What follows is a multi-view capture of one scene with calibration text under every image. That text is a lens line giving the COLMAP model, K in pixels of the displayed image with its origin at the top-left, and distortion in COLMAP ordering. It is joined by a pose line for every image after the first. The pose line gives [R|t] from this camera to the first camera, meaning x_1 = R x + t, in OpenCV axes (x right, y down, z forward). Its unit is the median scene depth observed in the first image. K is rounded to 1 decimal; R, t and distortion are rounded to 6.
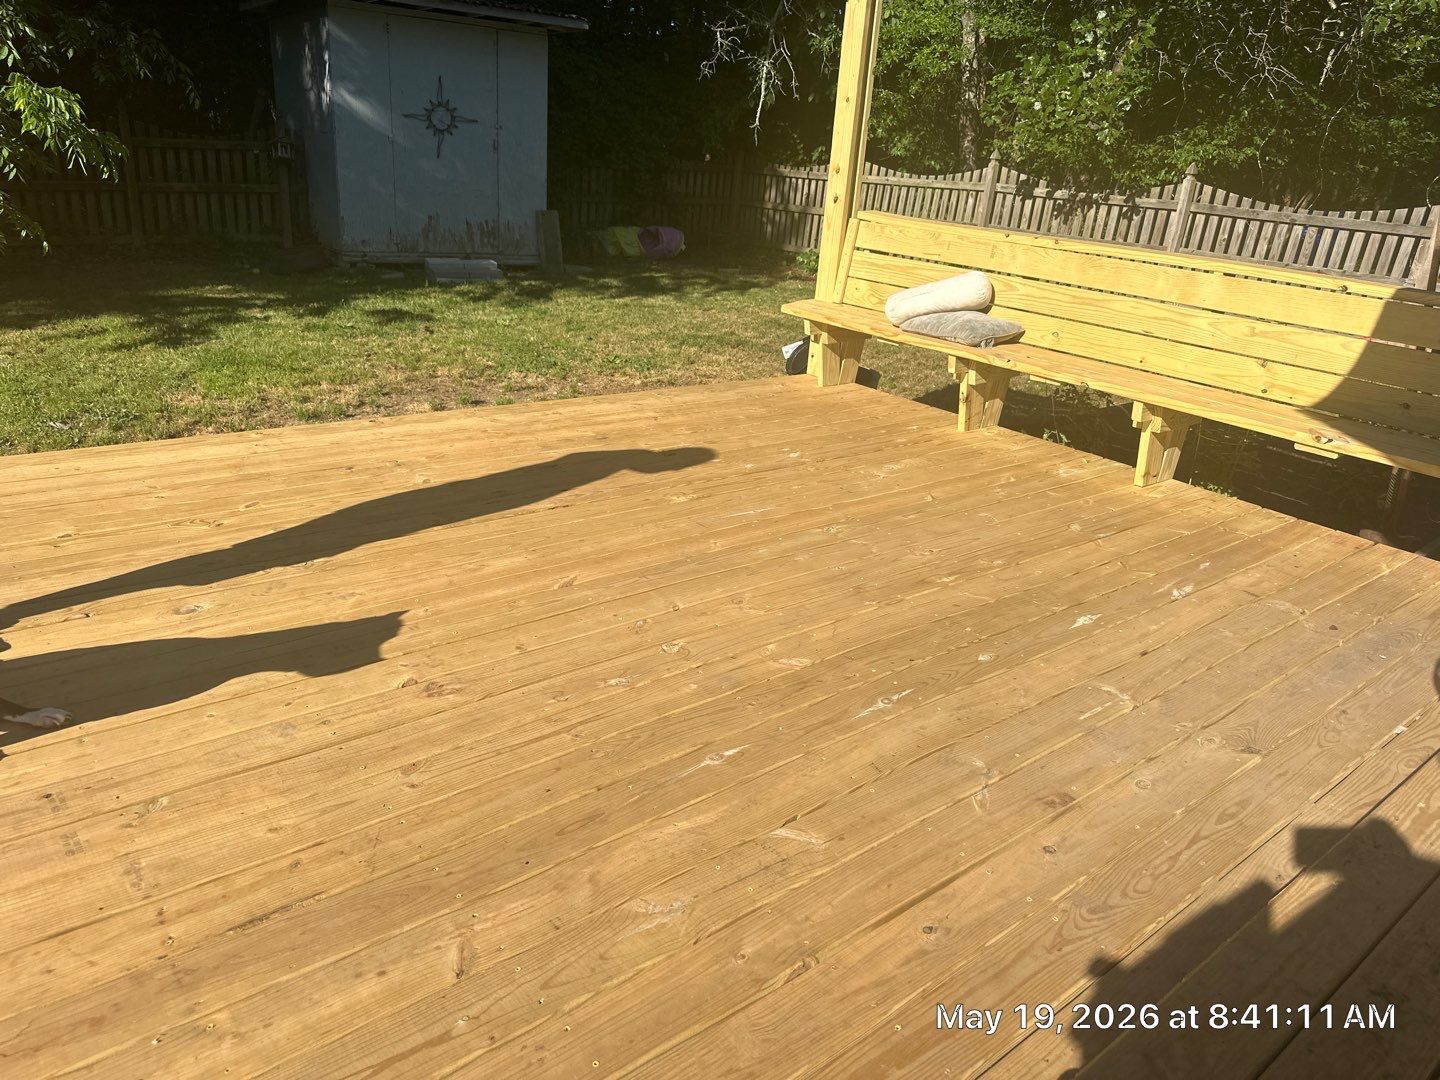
lens RADIAL K [[1012.2, 0, 687.9], [0, 1012.2, 543.5], [0, 0, 1]] dist [0.083578, -0.075545]
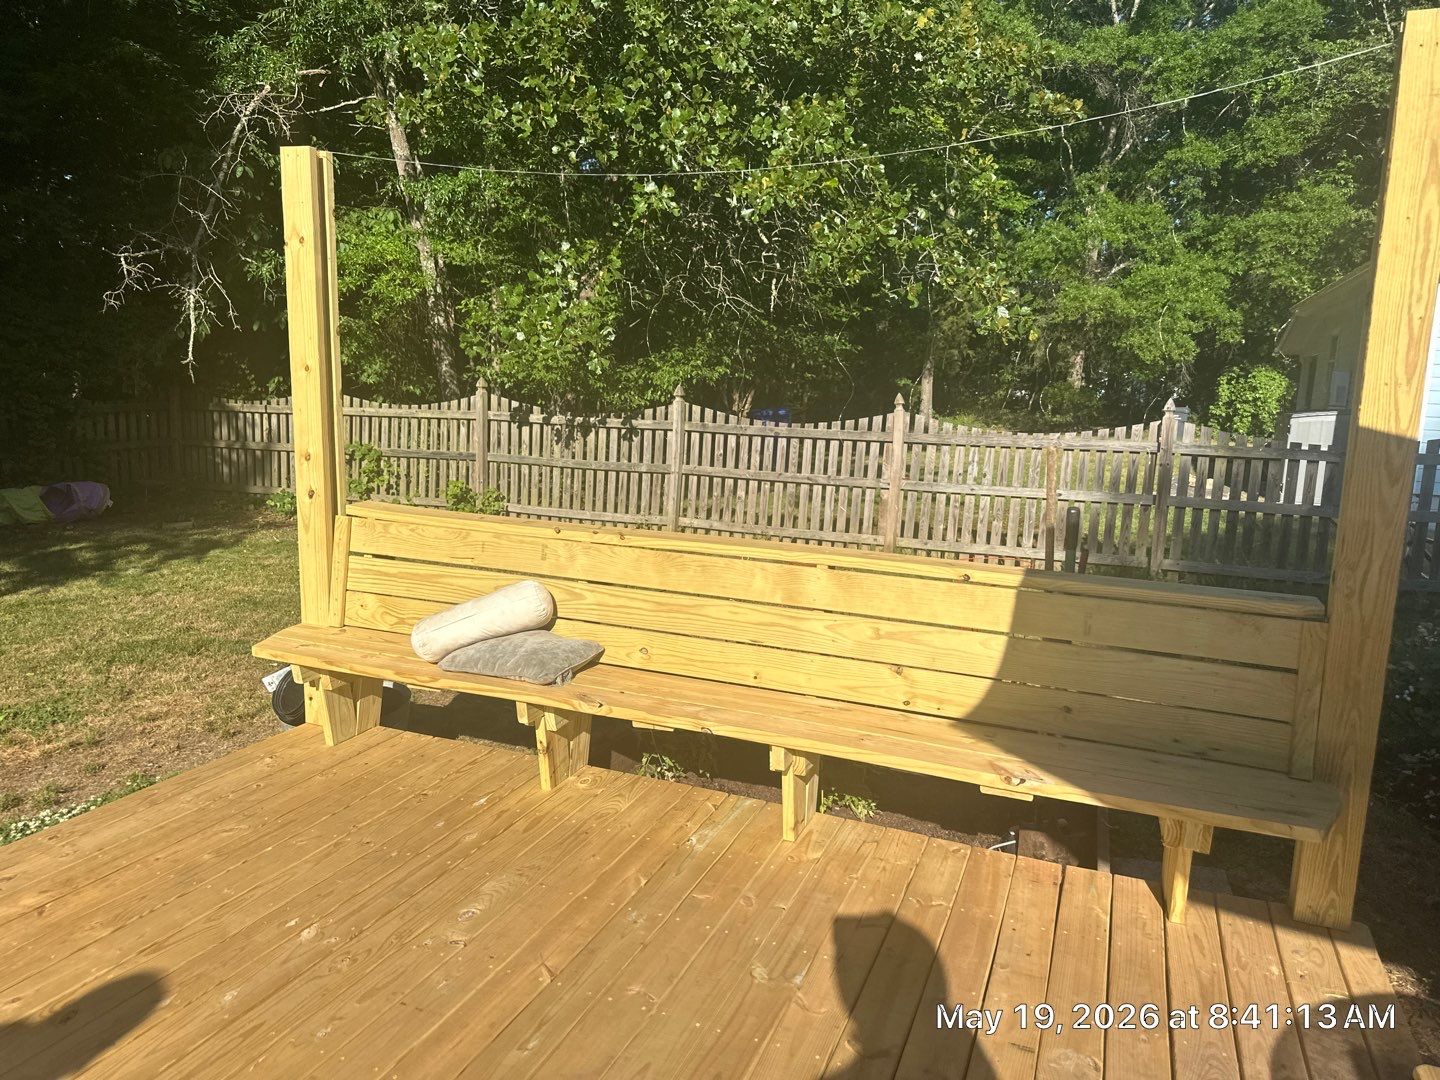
lens RADIAL K [[1101.7, 0, 720.0], [0, 1101.7, 540.0], [0, 0, 1]] dist [0.004265, -0.004664]
pose [[0.877644, -0.116097, 0.465040, 0.013877], [0.207464, 0.966641, -0.150213, -0.054590], [-0.432088, 0.228312, 0.872453, 0.089382]]
